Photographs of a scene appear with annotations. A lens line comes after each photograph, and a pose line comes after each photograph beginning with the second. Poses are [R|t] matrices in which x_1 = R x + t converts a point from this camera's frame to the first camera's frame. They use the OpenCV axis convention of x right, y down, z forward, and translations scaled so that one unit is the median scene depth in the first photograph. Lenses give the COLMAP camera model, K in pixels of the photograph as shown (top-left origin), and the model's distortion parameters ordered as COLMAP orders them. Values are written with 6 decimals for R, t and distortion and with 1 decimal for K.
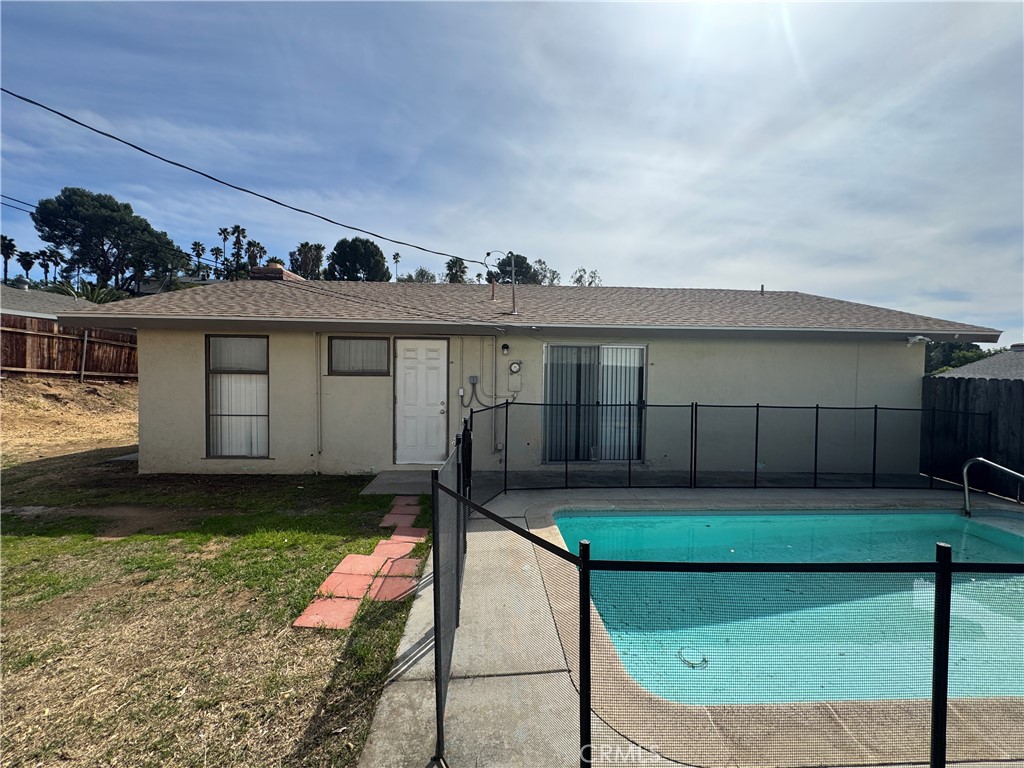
lens RADIAL K [[408.7, 0, 513.5], [0, 408.7, 378.9], [0, 0, 1]] dist [-0.002484, 0.000138]
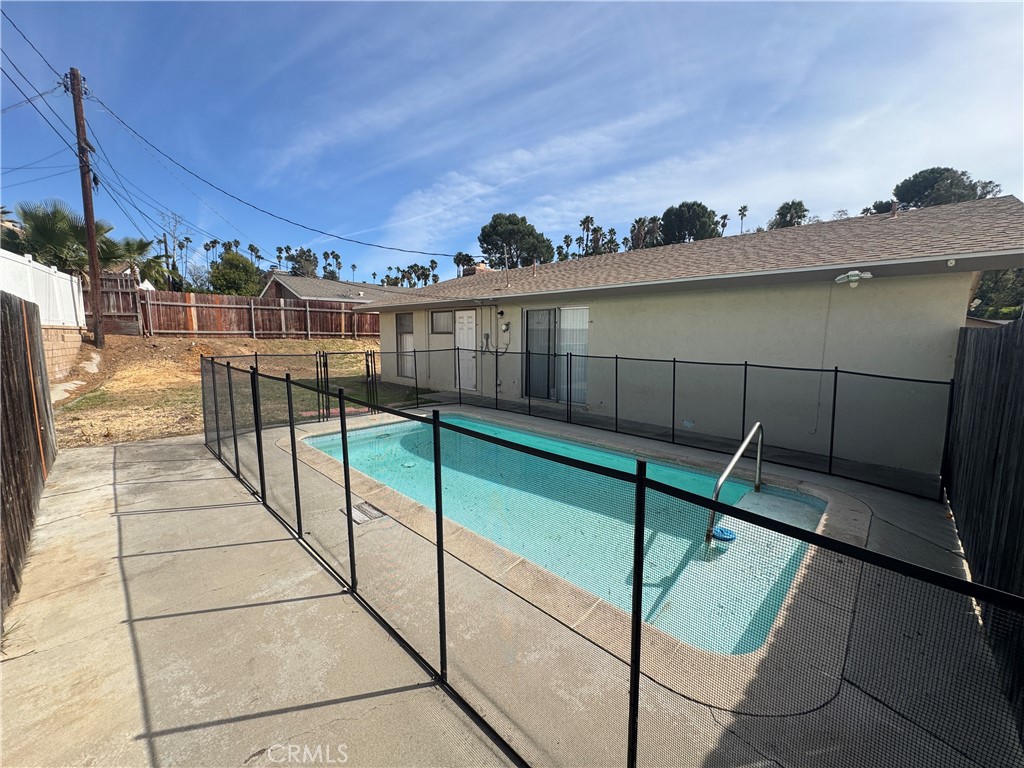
lens RADIAL K [[408.7, 0, 512.6], [0, 408.7, 388.5], [0, 0, 1]] dist [-0.002484, 0.000138]
pose [[0.681019, 0.086916, -0.727090, 1.015794], [-0.014879, 0.994368, 0.104930, 0.032238], [0.732115, -0.060641, 0.678477, 0.045162]]
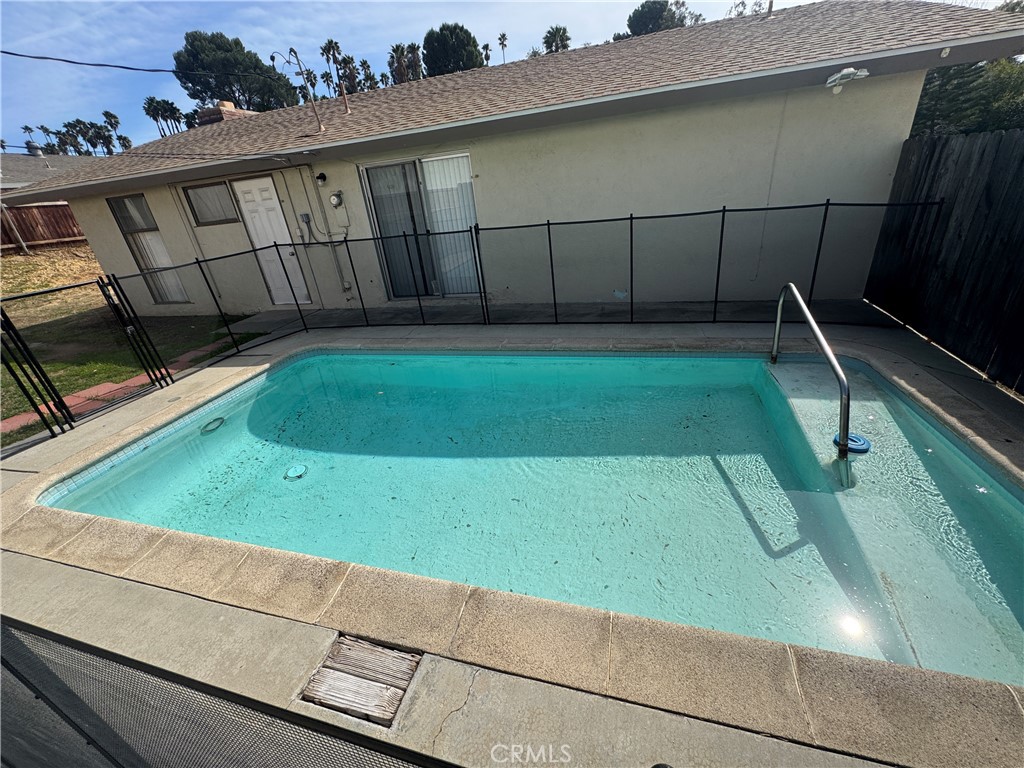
lens RADIAL K [[408.7, 0, 513.3], [0, 408.7, 384.9], [0, 0, 1]] dist [-0.002484, 0.000138]
pose [[0.943455, 0.040100, -0.329067, 0.678142], [0.103931, 0.906829, 0.408484, 0.016038], [0.314788, -0.419586, 0.851385, 0.146528]]
